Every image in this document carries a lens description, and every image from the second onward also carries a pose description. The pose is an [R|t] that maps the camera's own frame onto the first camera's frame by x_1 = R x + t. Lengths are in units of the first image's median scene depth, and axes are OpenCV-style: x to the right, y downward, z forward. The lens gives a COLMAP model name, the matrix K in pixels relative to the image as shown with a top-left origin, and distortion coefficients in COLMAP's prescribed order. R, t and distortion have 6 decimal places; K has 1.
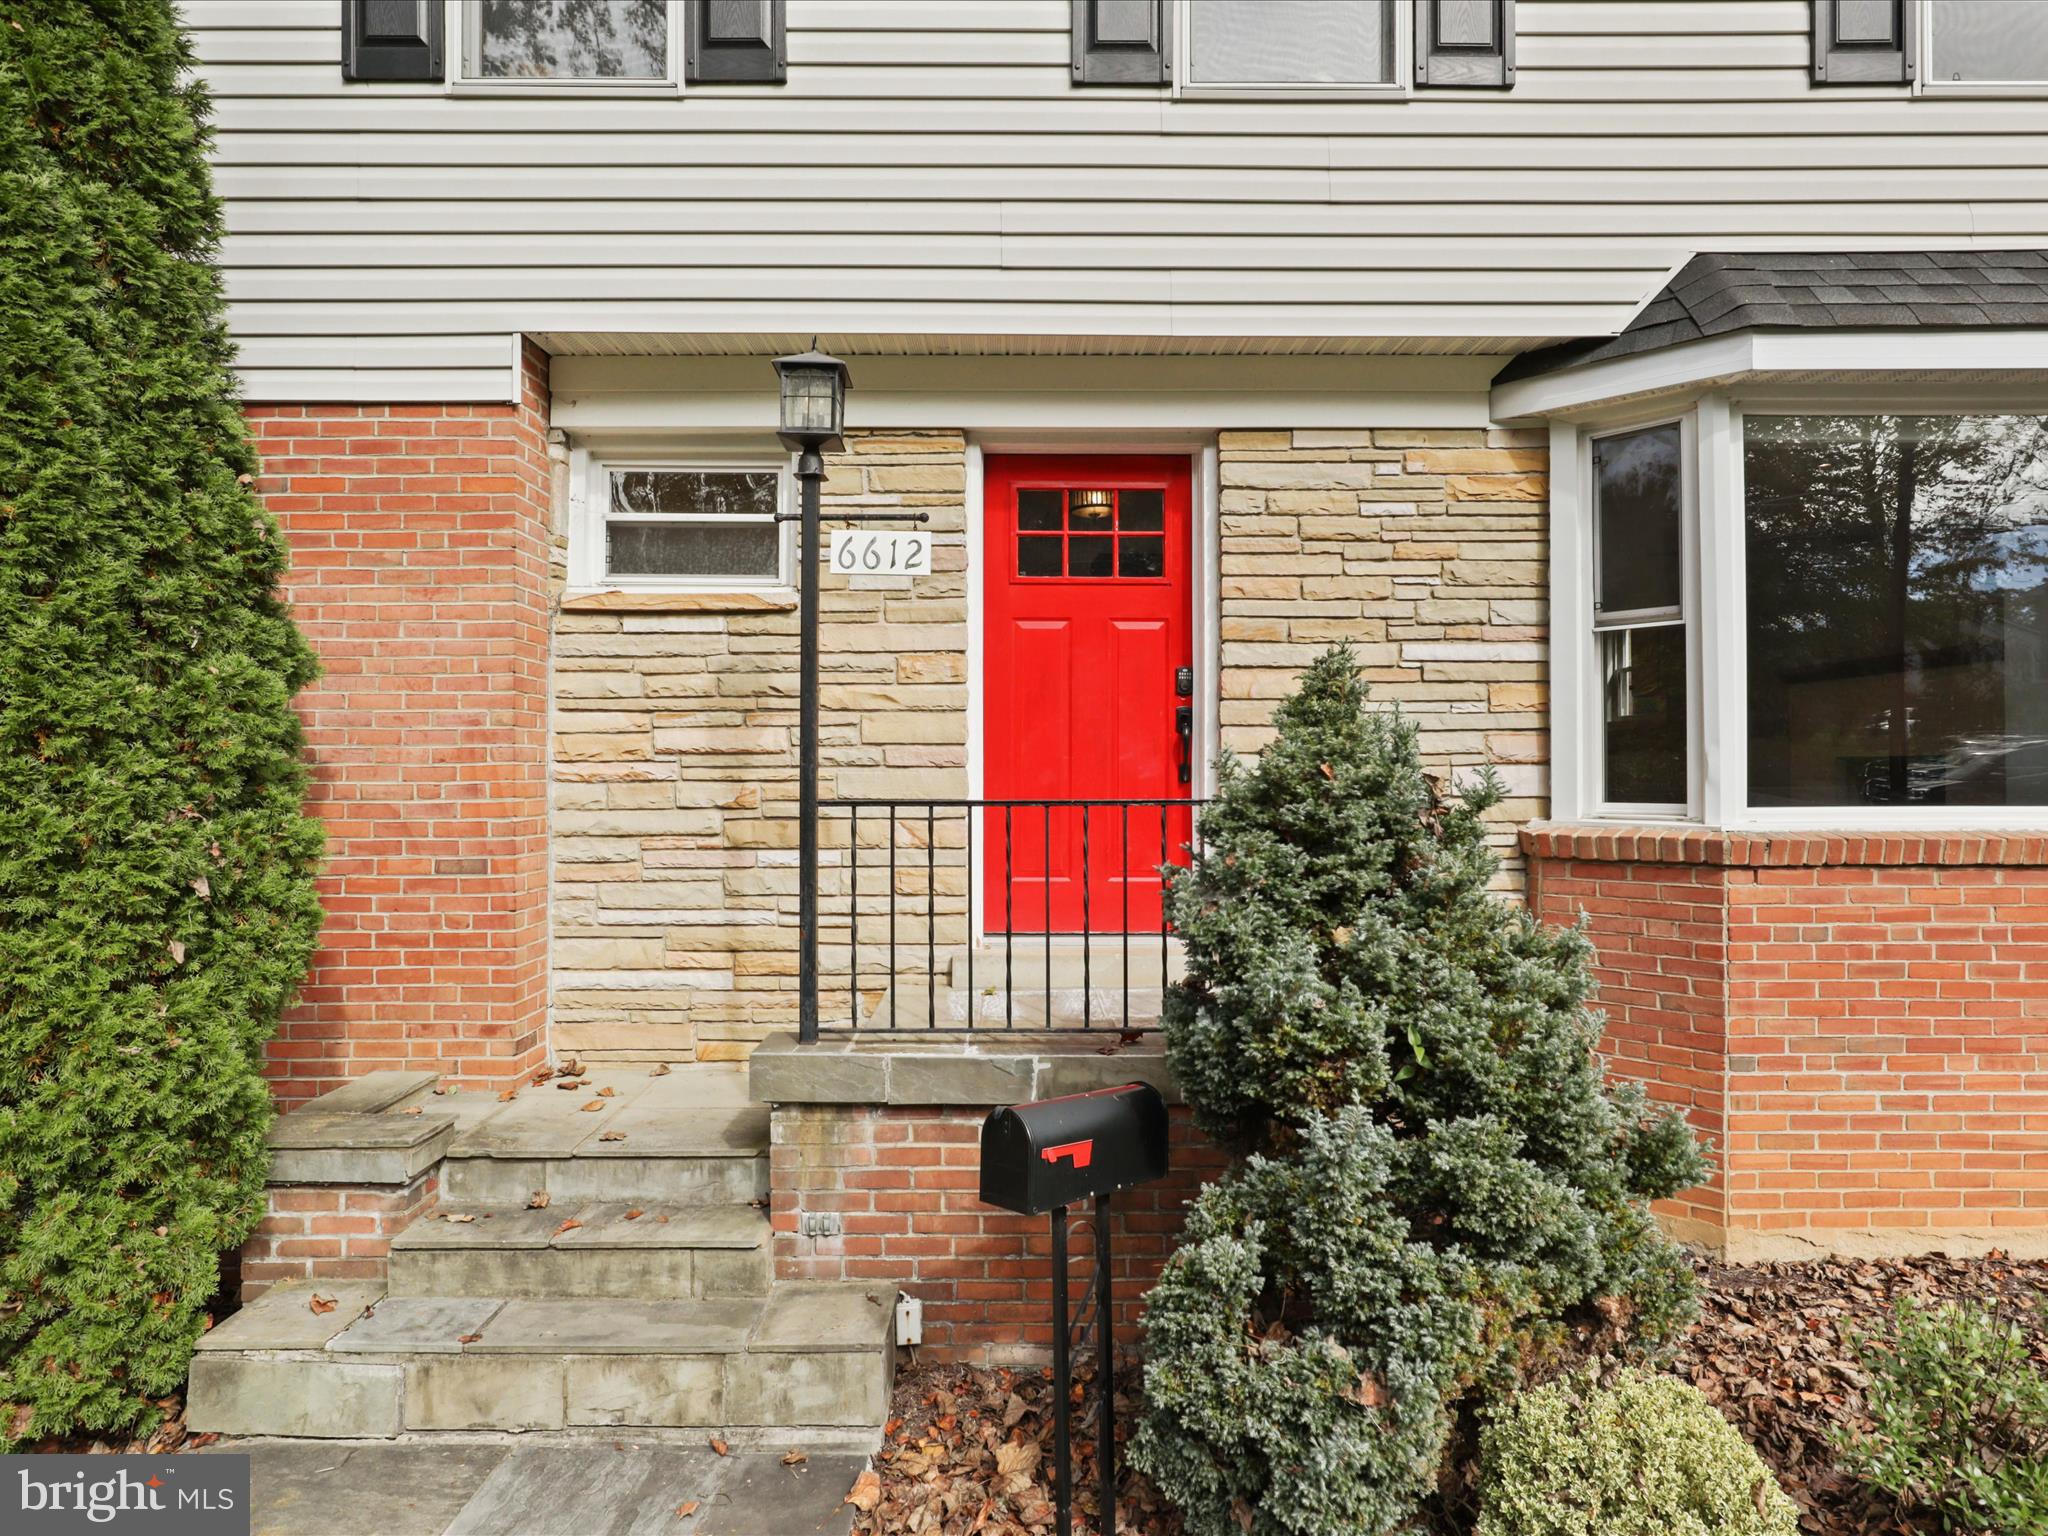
lens RADIAL K [[1159.7, 0, 1028.0], [0, 1159.7, 769.2], [0, 0, 1]] dist [-0.023528, 0.017987]
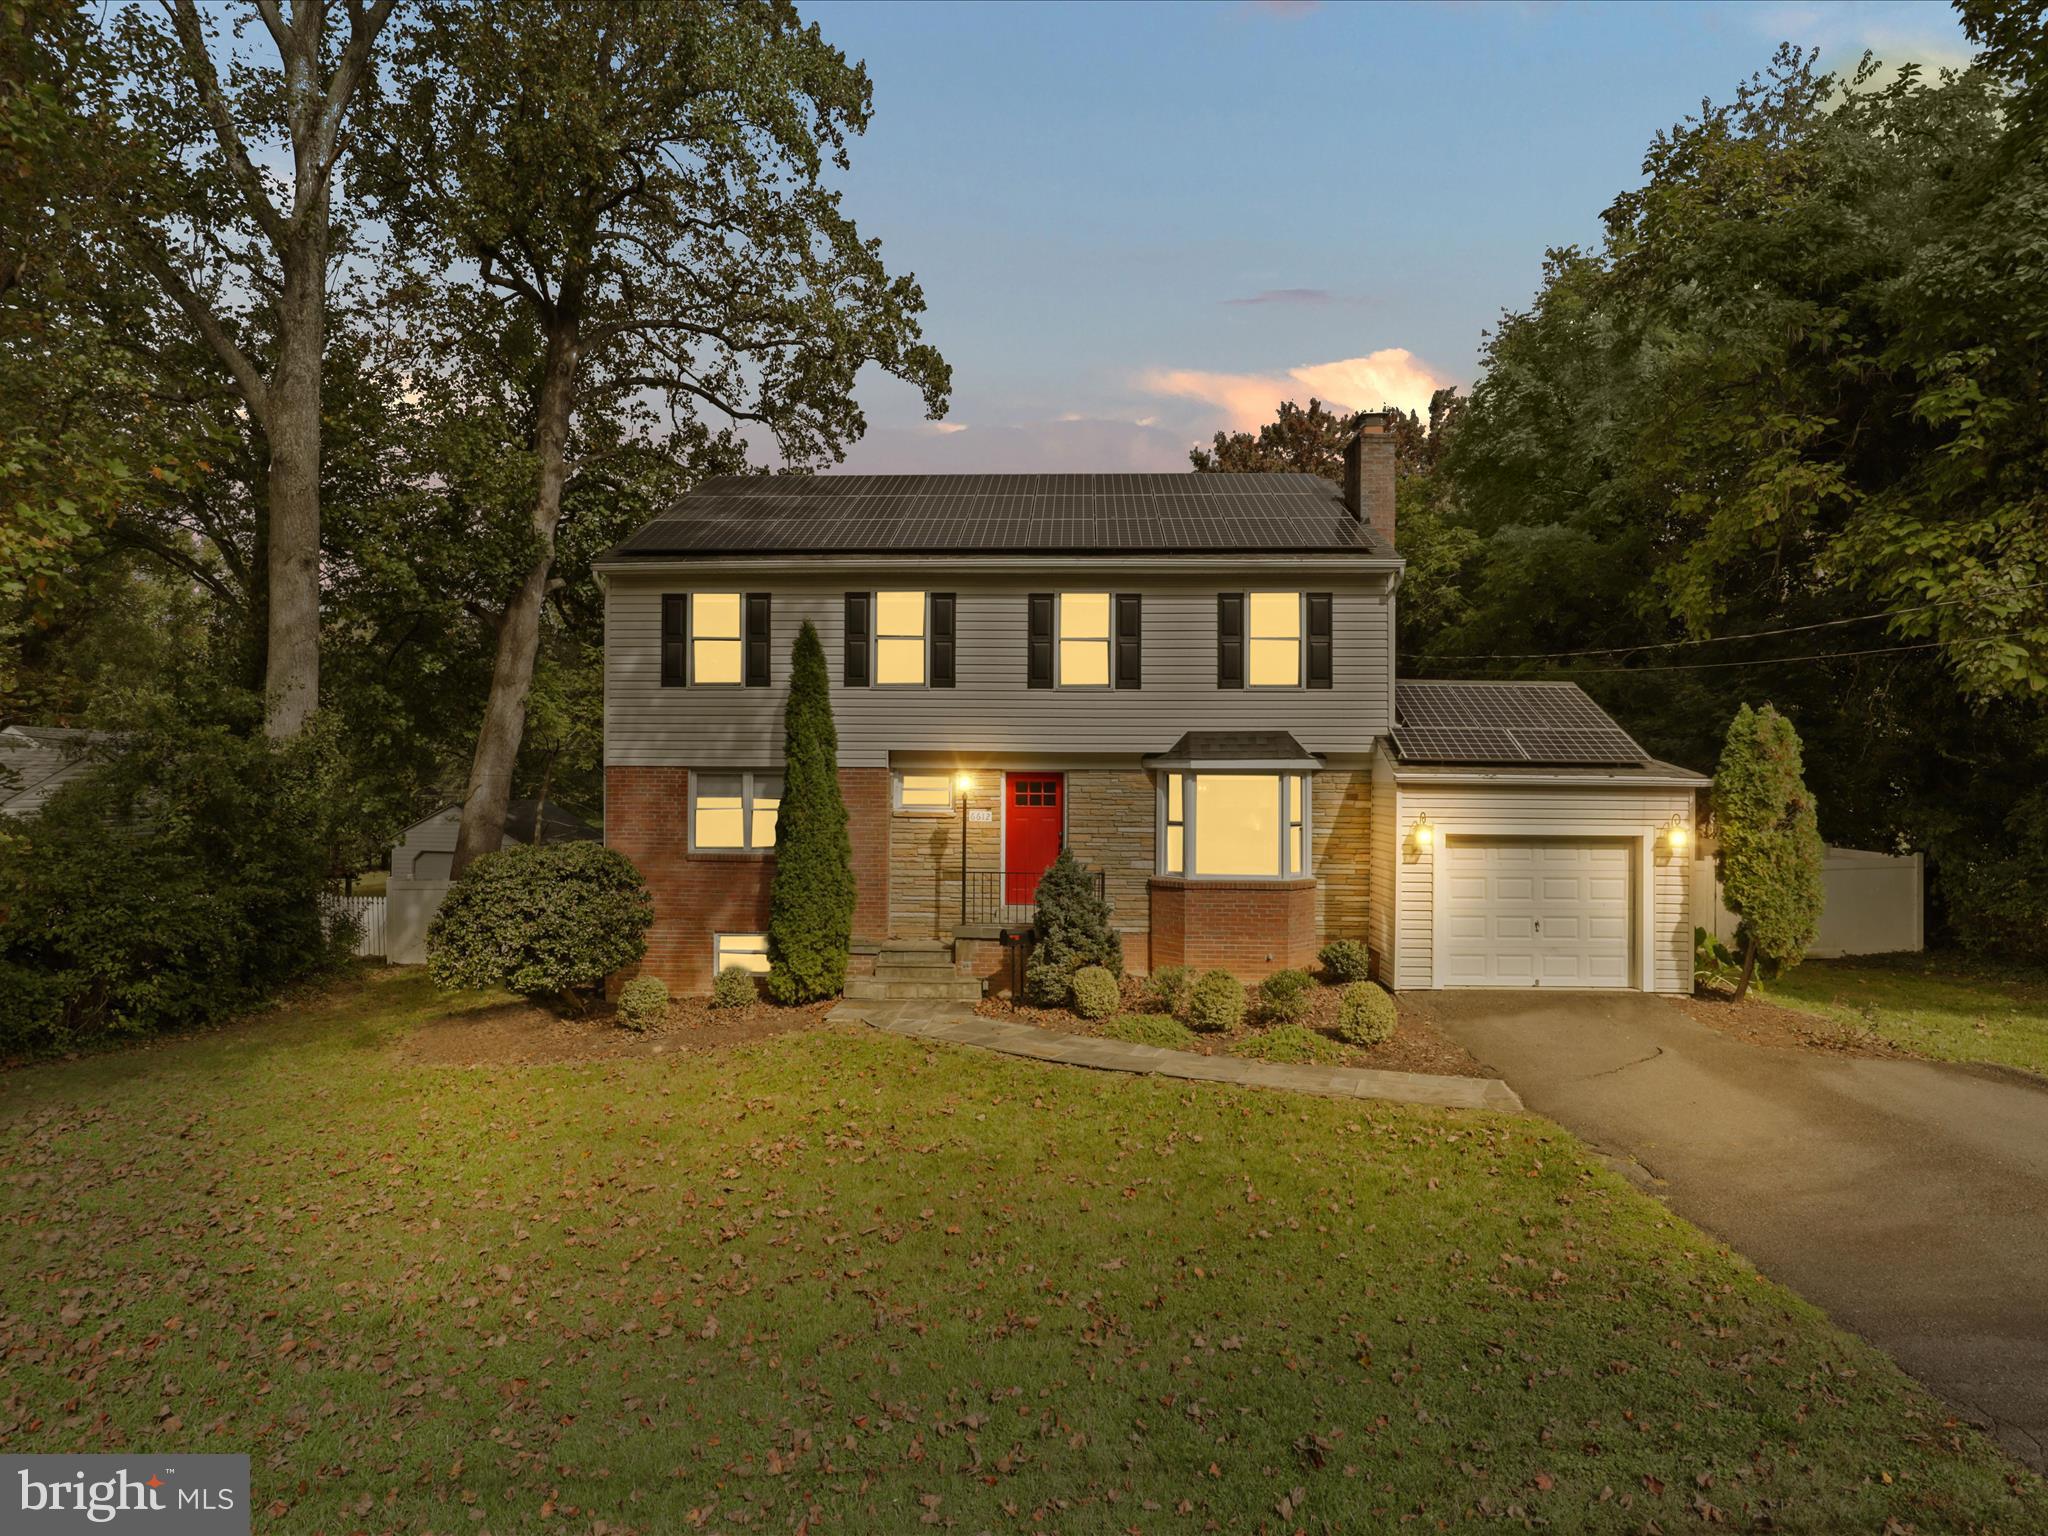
lens RADIAL K [[1159.7, 0, 1021.7], [0, 1159.7, 767.6], [0, 0, 1]] dist [-0.023528, 0.017987]
pose [[0.998565, 0.007904, -0.052960, 0.234949], [-0.008046, 0.999965, -0.002470, -0.321558], [0.052939, 0.002893, 0.998594, -3.046039]]
